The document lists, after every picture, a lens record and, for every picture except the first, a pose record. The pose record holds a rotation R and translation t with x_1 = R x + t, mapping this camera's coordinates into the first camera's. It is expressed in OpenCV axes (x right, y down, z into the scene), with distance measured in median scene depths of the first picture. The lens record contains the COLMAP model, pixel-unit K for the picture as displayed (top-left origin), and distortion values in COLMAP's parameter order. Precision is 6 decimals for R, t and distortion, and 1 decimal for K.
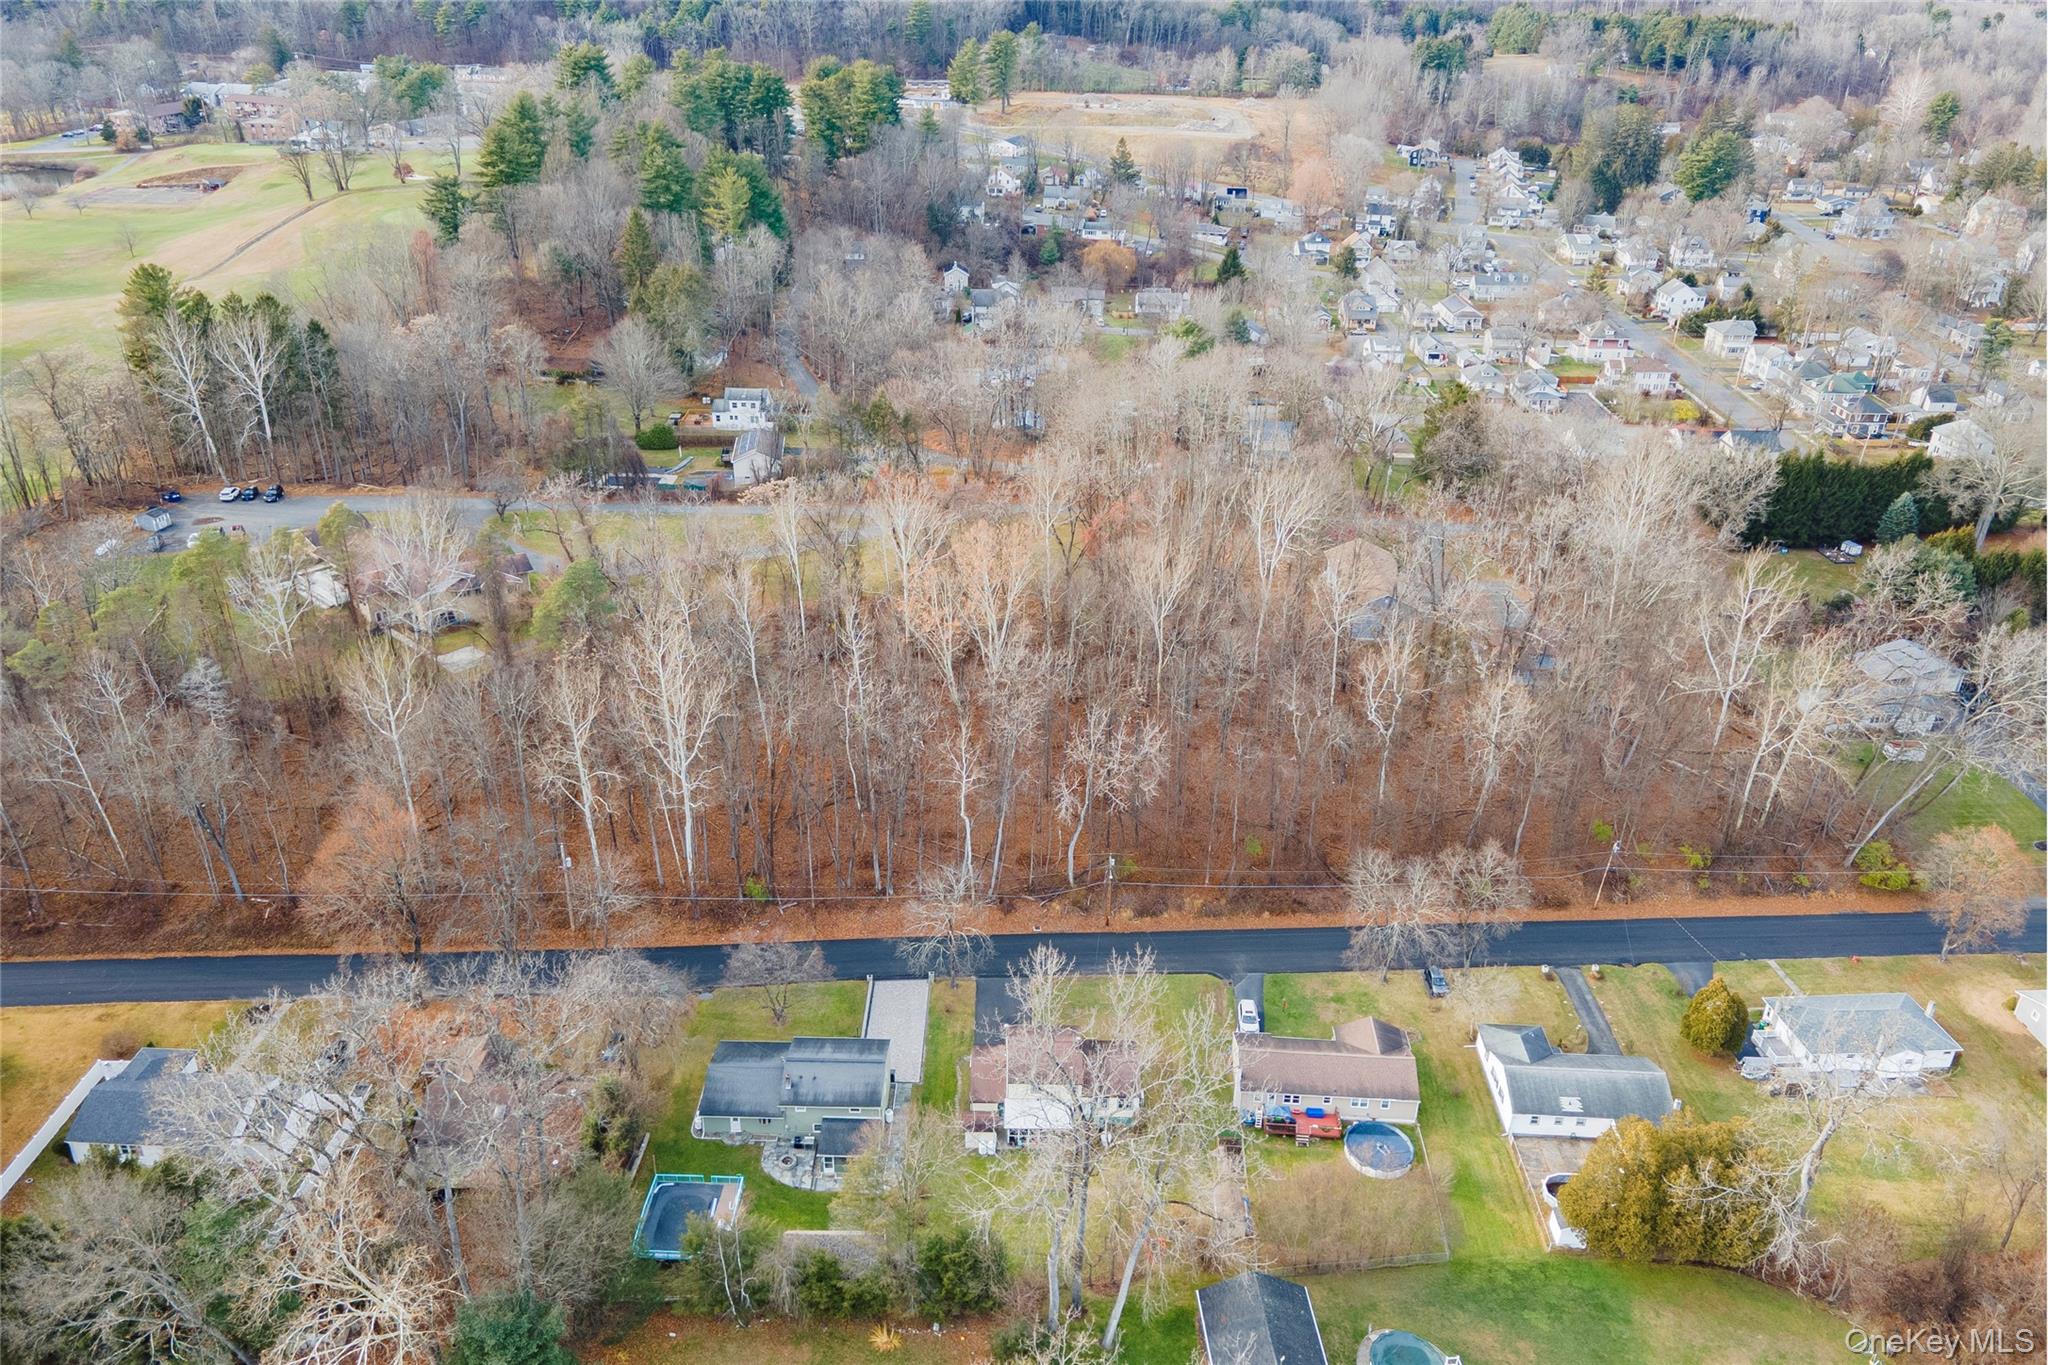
lens RADIAL K [[1395.3, 0, 1024.0], [0, 1395.3, 682.5], [0, 0, 1]] dist [0.031537, 0.005023]
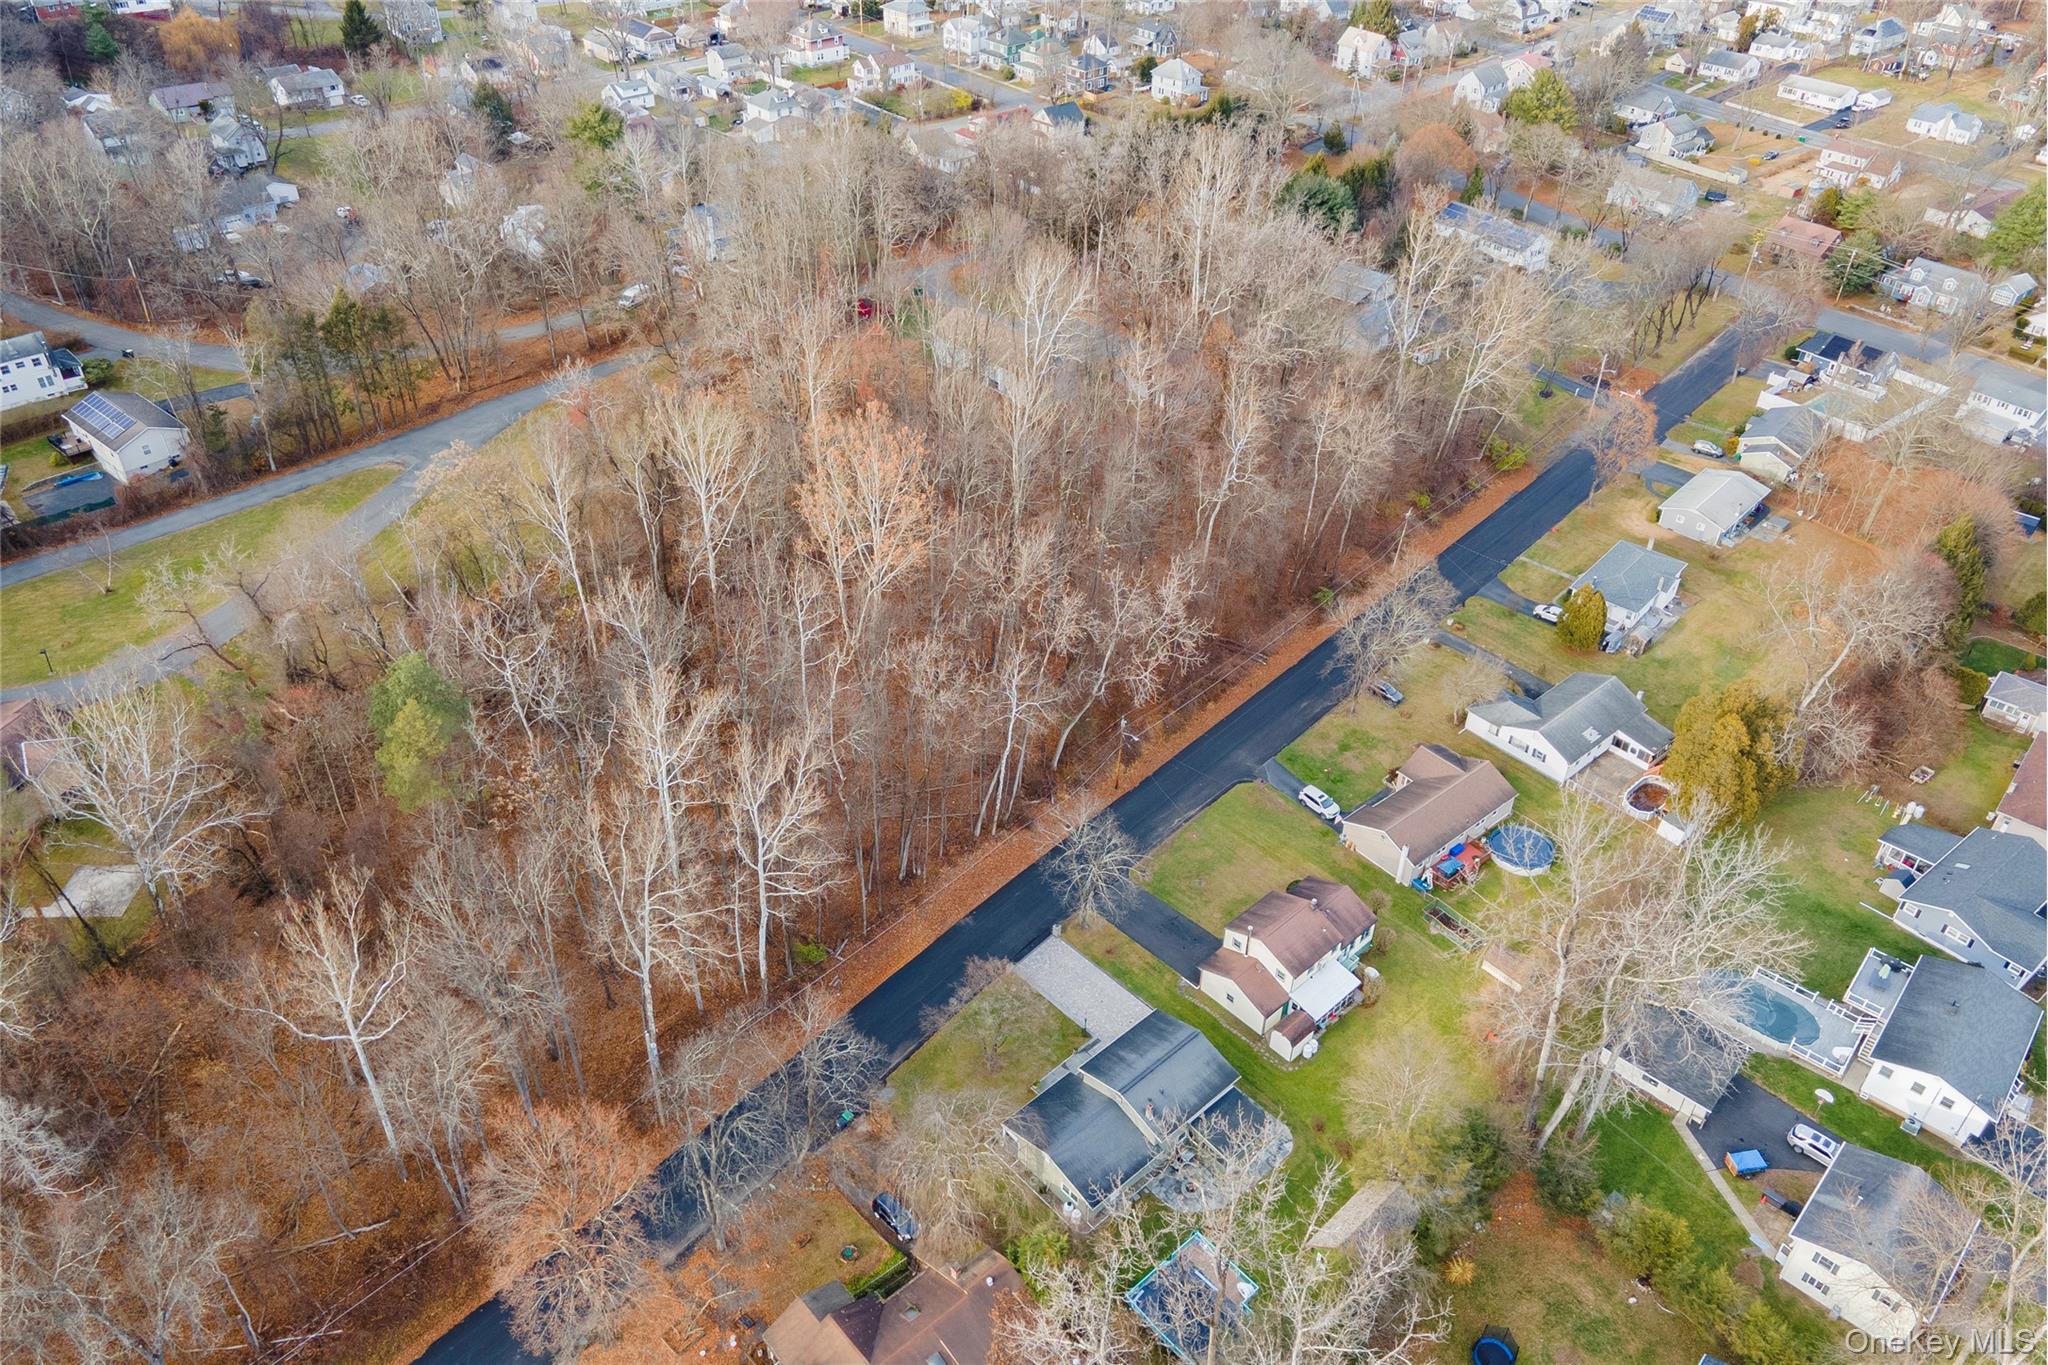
lens RADIAL K [[1395.3, 0, 1024.0], [0, 1395.3, 682.5], [0, 0, 1]] dist [0.031537, 0.005023]
pose [[0.745759, -0.418738, 0.518171, -0.429201], [0.317876, 0.907189, 0.275615, -0.161496], [-0.585489, -0.040829, 0.809651, 0.288307]]
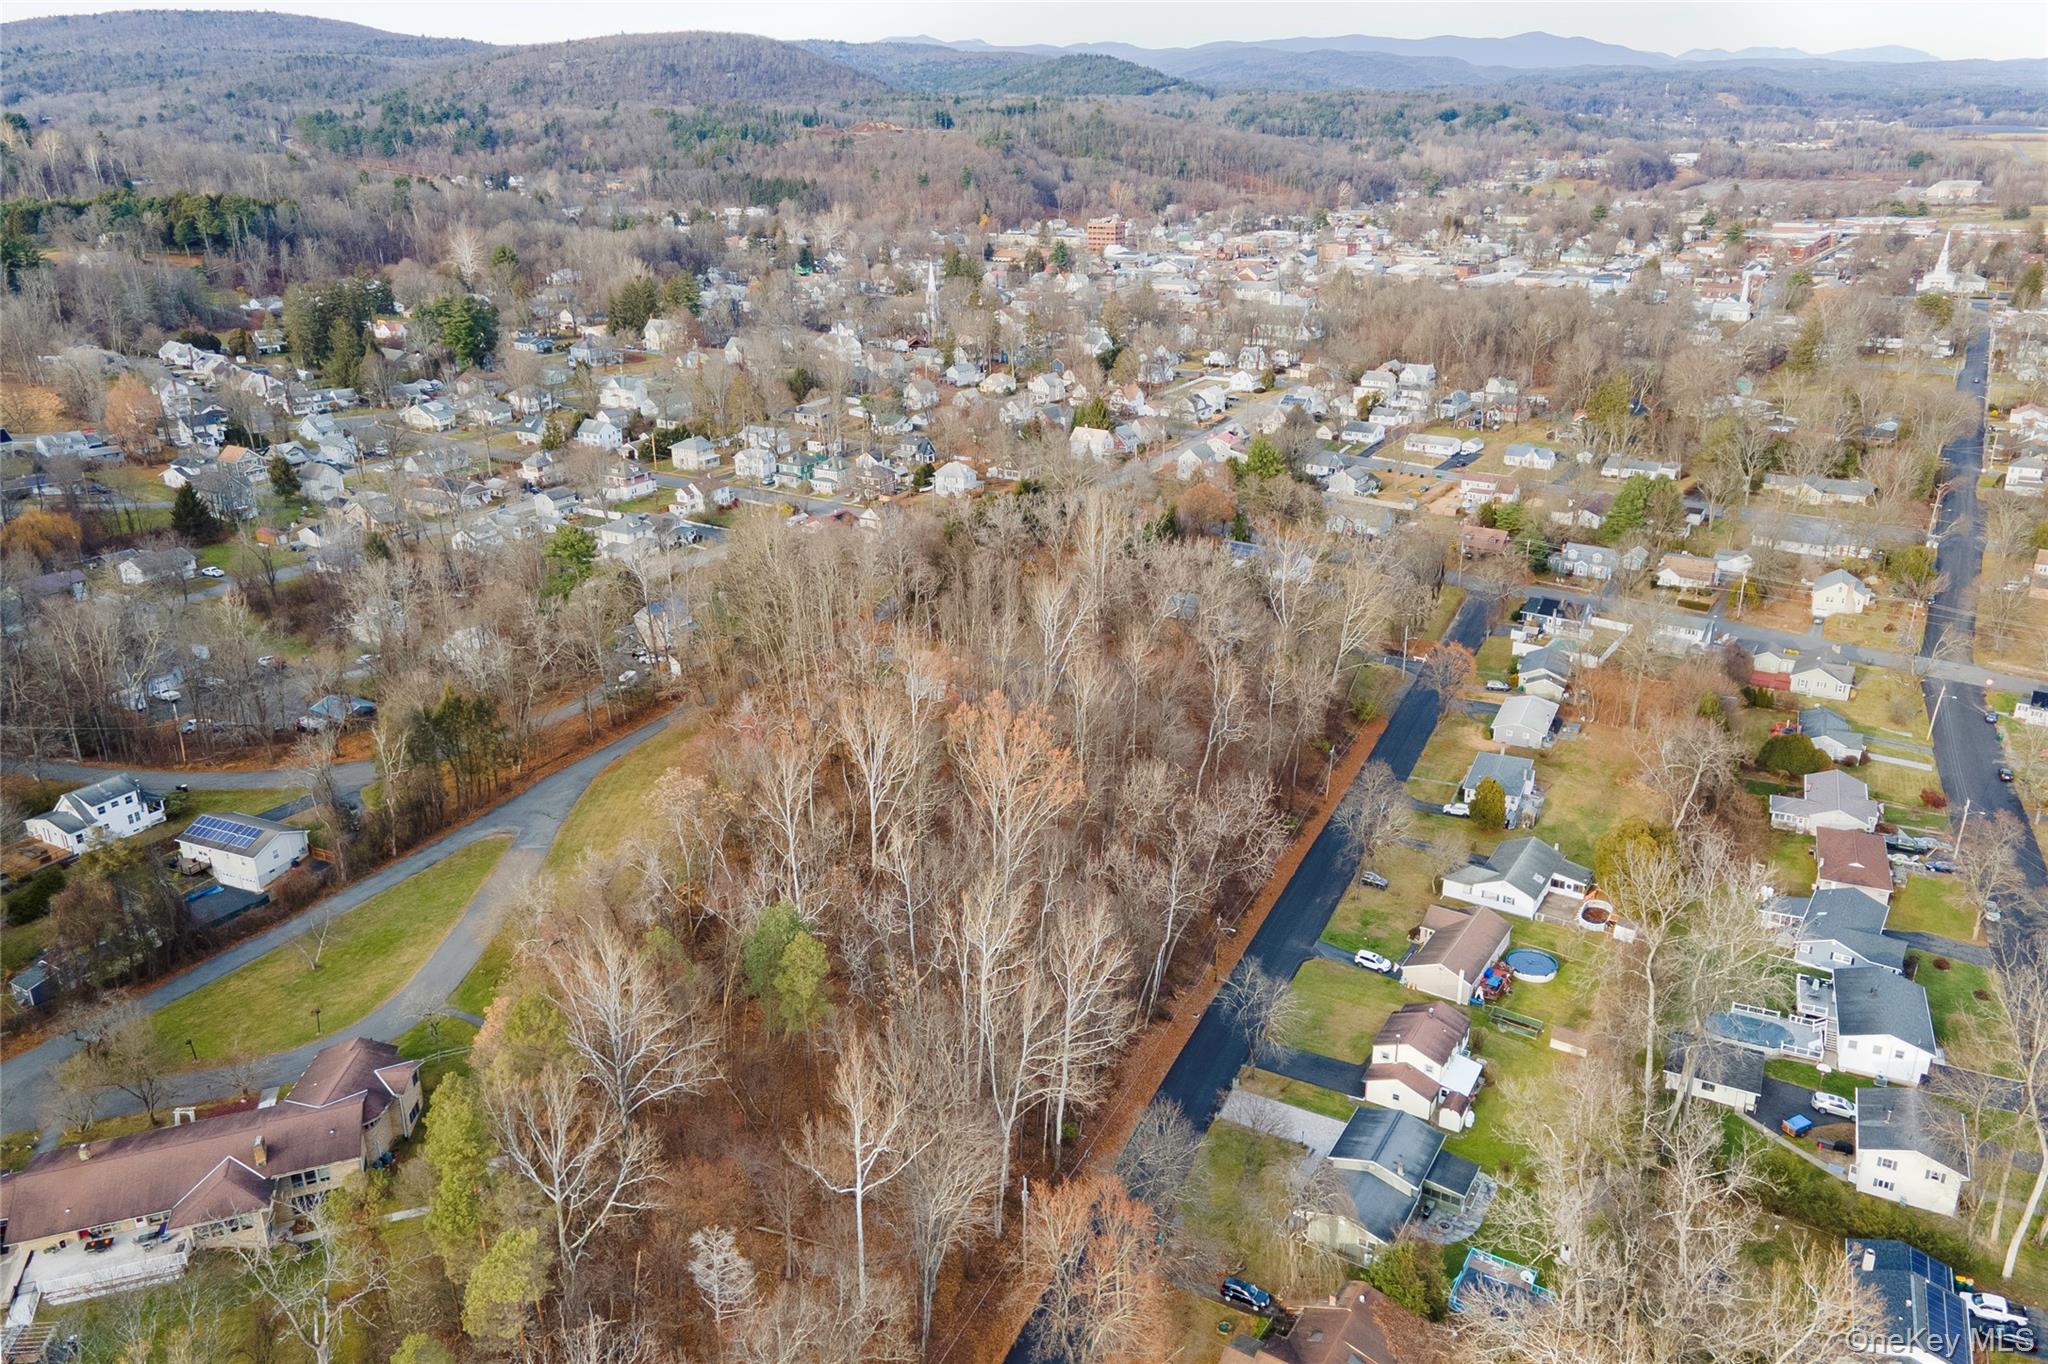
lens RADIAL K [[1431.2, 0, 1024.0], [0, 1431.2, 682.0], [0, 0, 1]] dist [0.001378, 0.058316]
pose [[0.529857, -0.344437, 0.774993, -0.805868], [0.426869, 0.897934, 0.107229, -0.223901], [-0.732826, 0.274004, 0.622806, 0.333287]]
